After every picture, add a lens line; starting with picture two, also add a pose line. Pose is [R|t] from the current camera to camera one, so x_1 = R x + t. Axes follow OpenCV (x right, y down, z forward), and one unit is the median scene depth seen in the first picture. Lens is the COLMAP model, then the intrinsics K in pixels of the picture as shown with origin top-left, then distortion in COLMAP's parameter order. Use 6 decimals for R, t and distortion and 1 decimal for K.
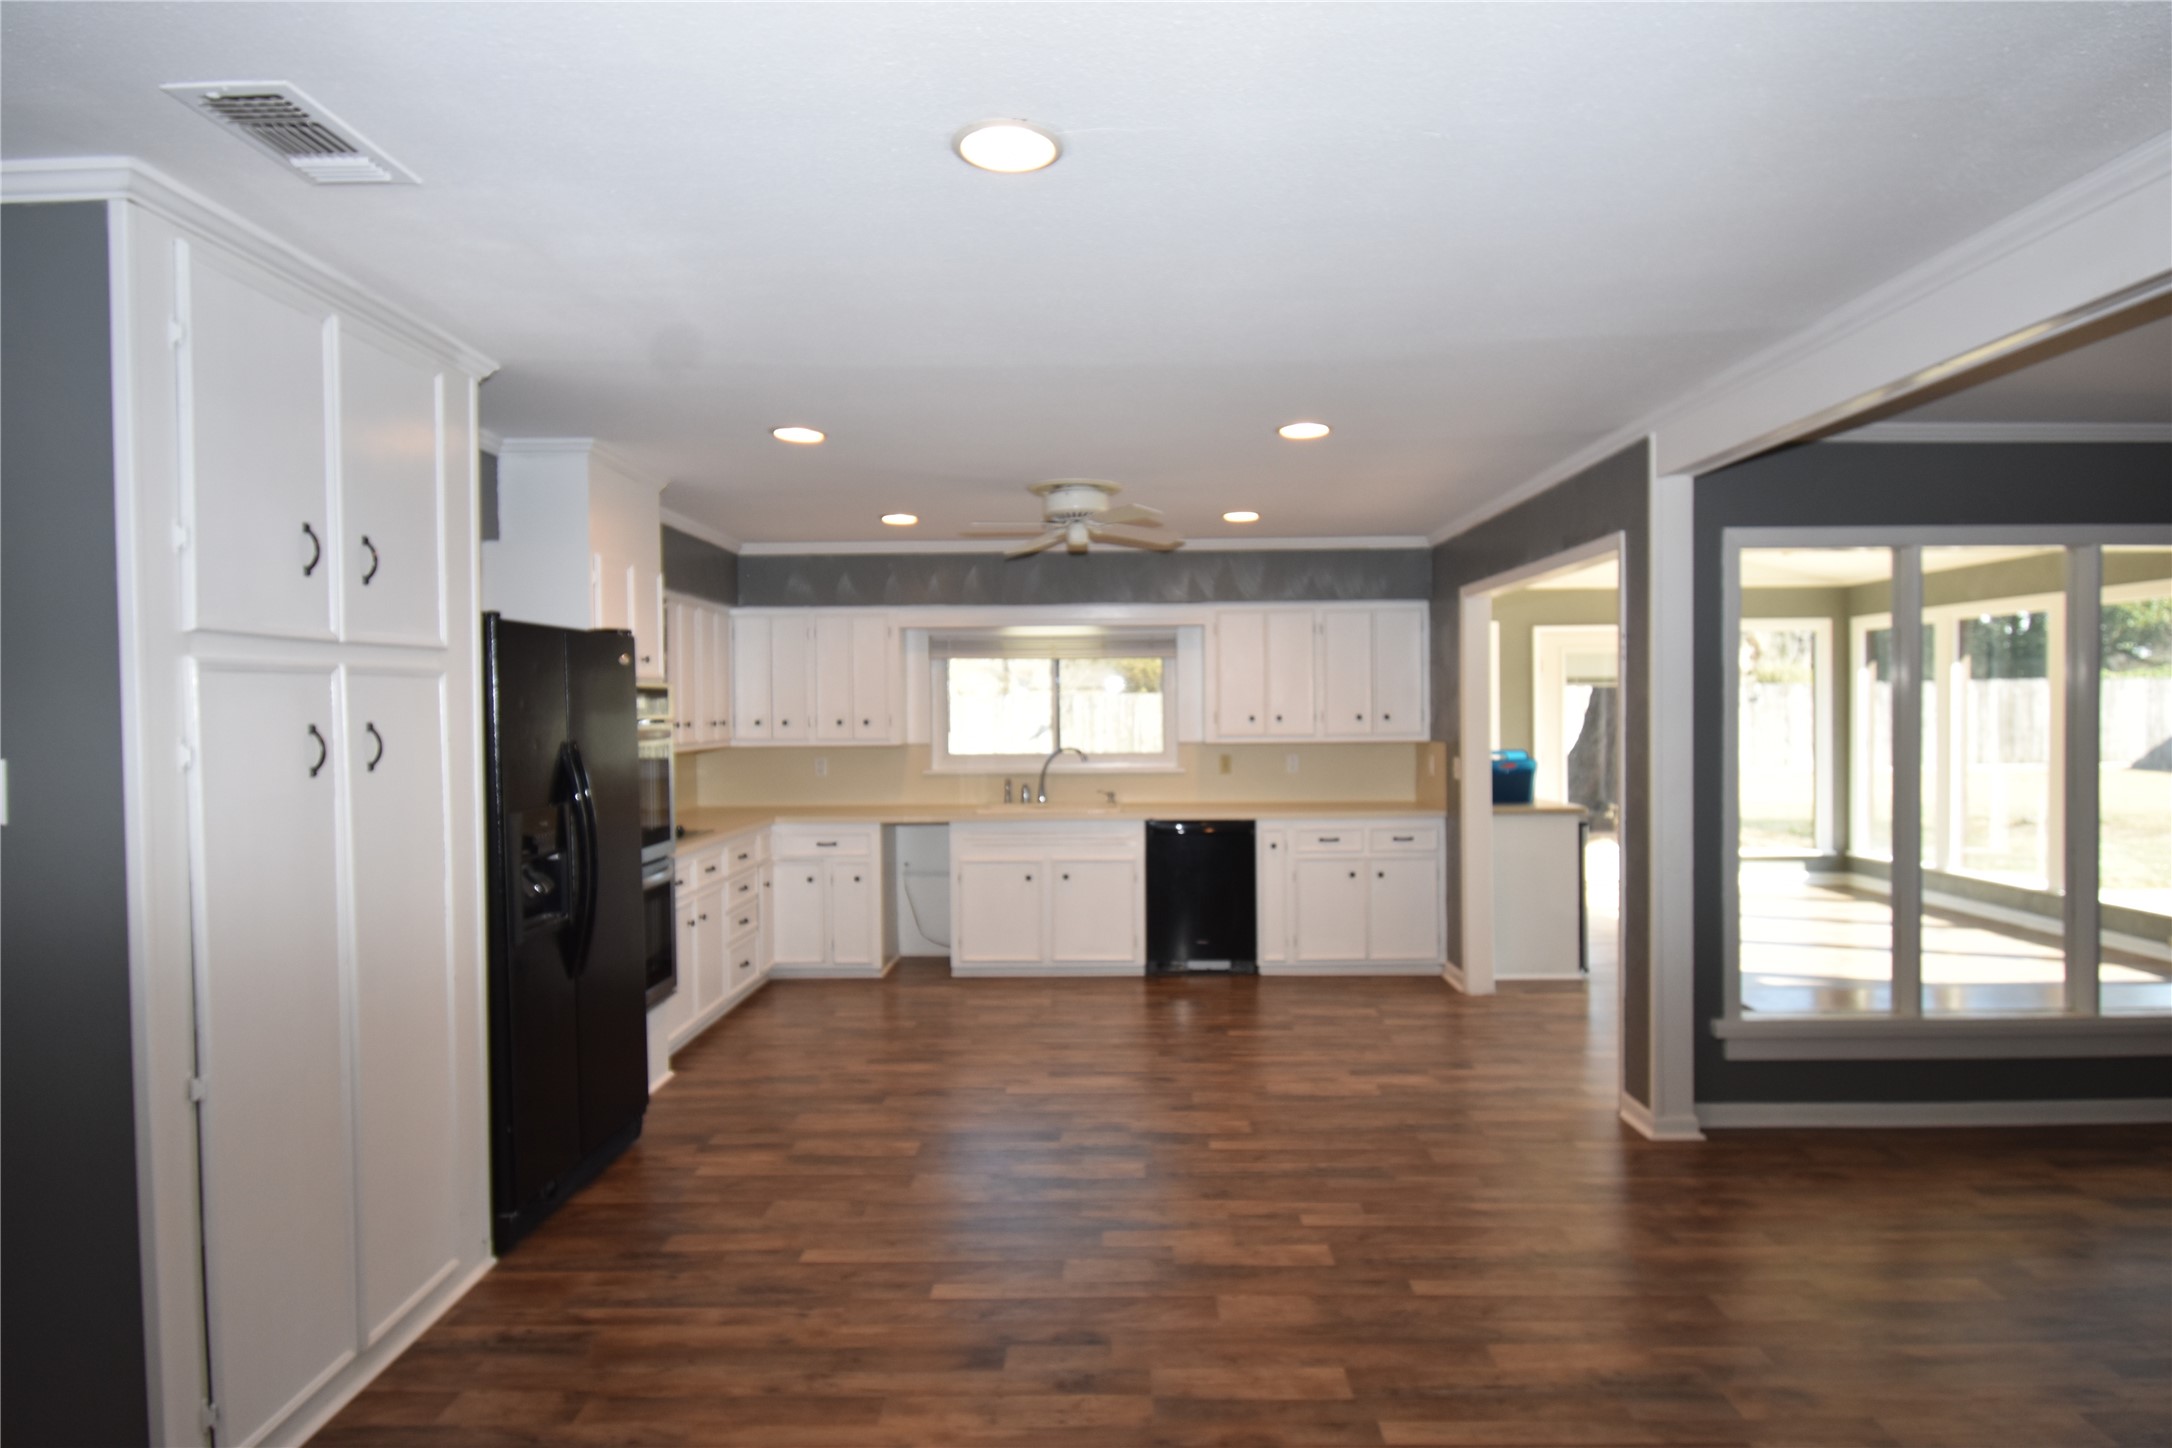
lens RADIAL K [[1227.1, 0, 1086.0], [0, 1227.1, 724.0], [0, 0, 1]] dist [0.019918, -0.029429]
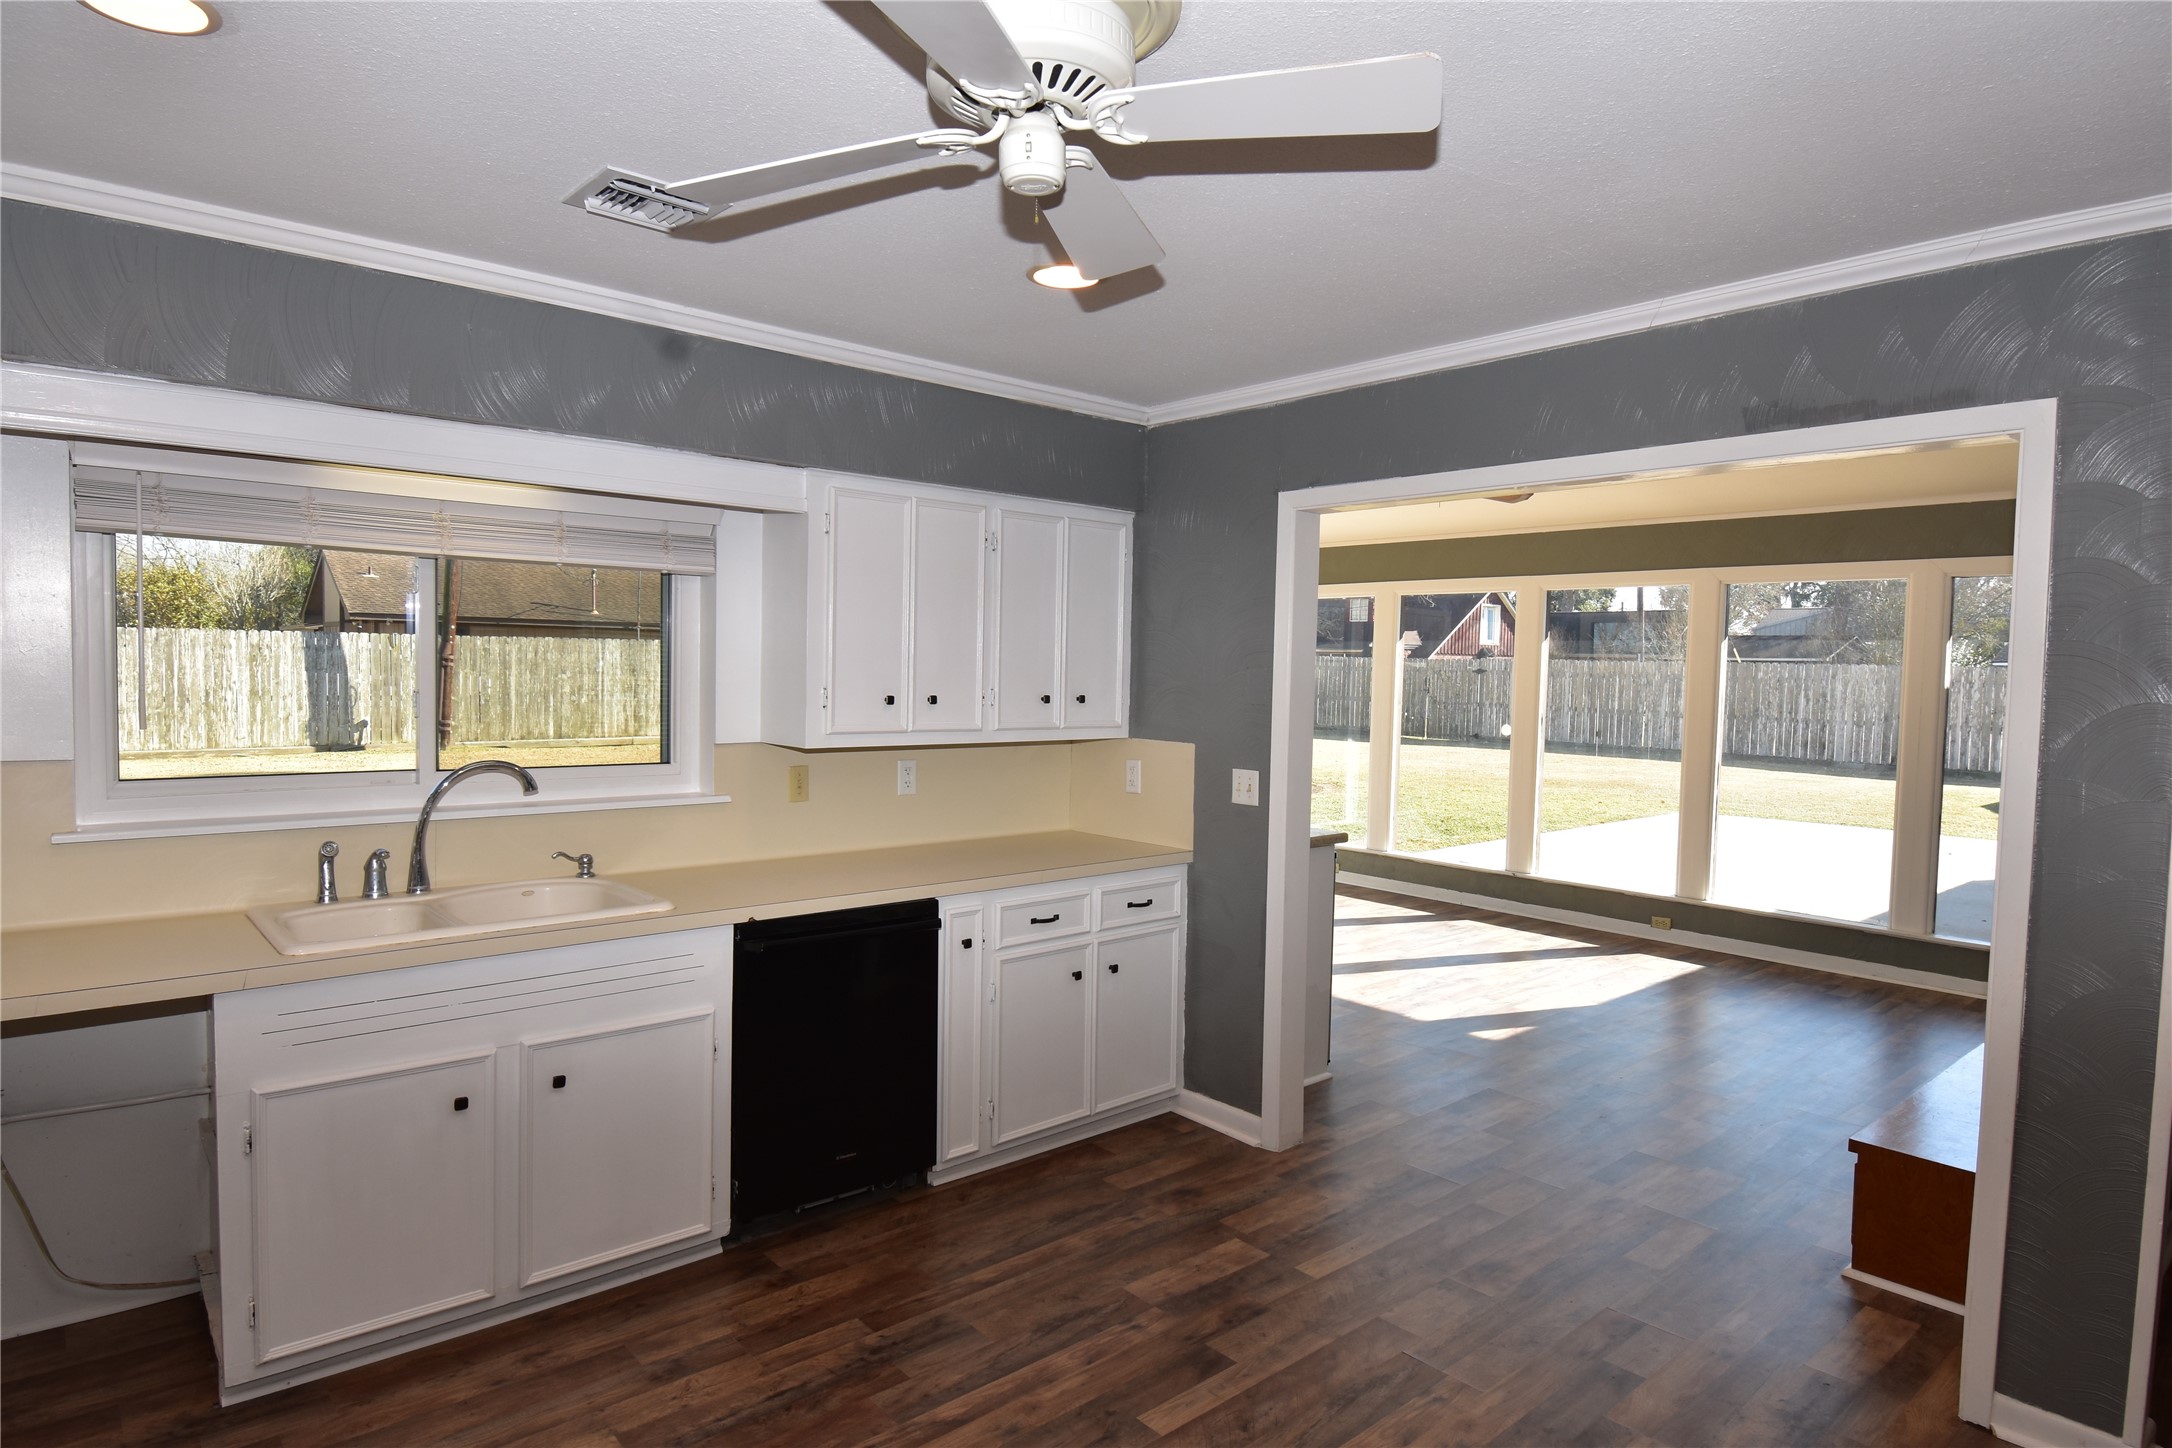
lens RADIAL K [[1227.1, 0, 1086.0], [0, 1227.1, 724.0], [0, 0, 1]] dist [0.019918, -0.029429]
pose [[0.729406, -0.010321, 0.684003, -0.168648], [-0.015221, 0.999394, 0.031311, -0.012184], [-0.683912, -0.033250, 0.728807, 0.575088]]
